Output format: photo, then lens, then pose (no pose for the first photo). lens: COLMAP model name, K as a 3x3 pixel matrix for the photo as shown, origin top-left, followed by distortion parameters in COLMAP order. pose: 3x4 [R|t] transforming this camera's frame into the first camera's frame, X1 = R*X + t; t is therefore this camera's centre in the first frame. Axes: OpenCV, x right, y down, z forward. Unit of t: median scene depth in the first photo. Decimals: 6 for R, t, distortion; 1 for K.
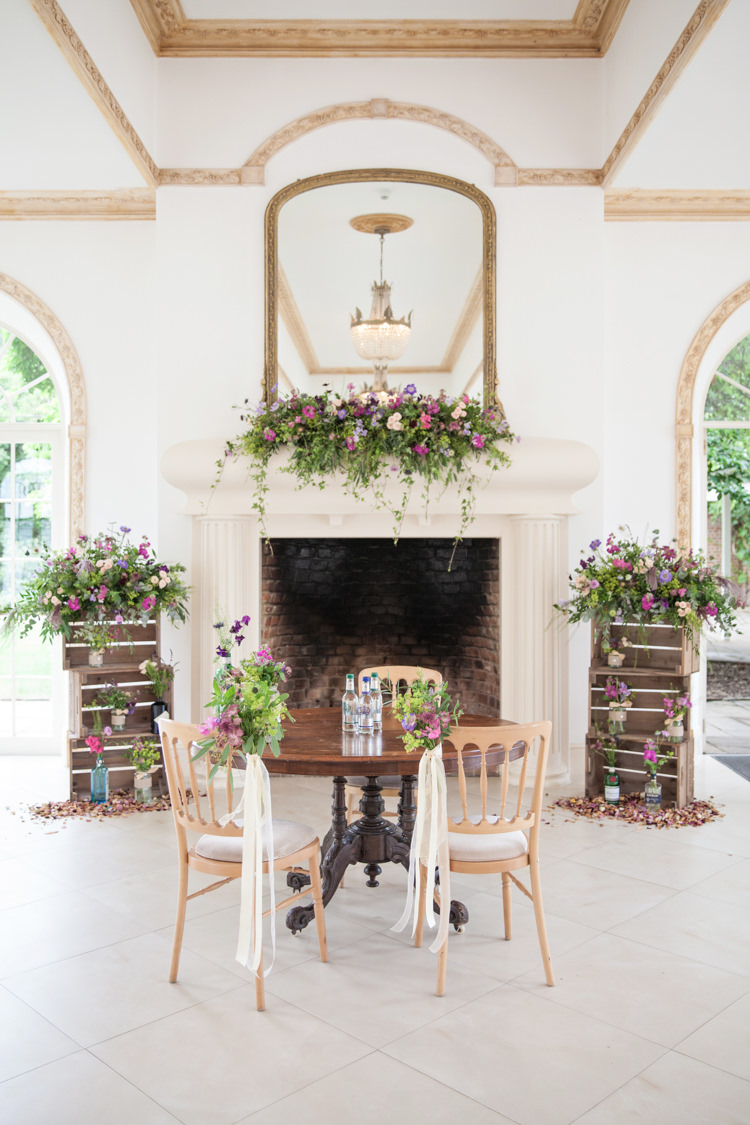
lens RADIAL K [[1022.1, 0, 375.0], [0, 1022.1, 562.5], [0, 0, 1]] dist [0.000259, 0.000501]
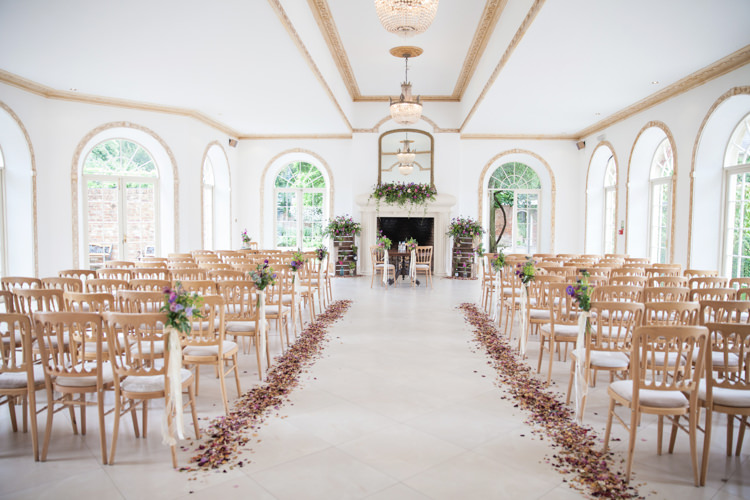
lens RADIAL K [[536.4, 0, 375.0], [0, 536.4, 250.0], [0, 0, 1]] dist [-0.002163, -0.000135]
pose [[0.998773, 0.010297, -0.048440, -0.012433], [-0.008309, 0.999122, 0.041068, 0.022634], [0.048820, -0.040615, 0.997981, -1.326652]]
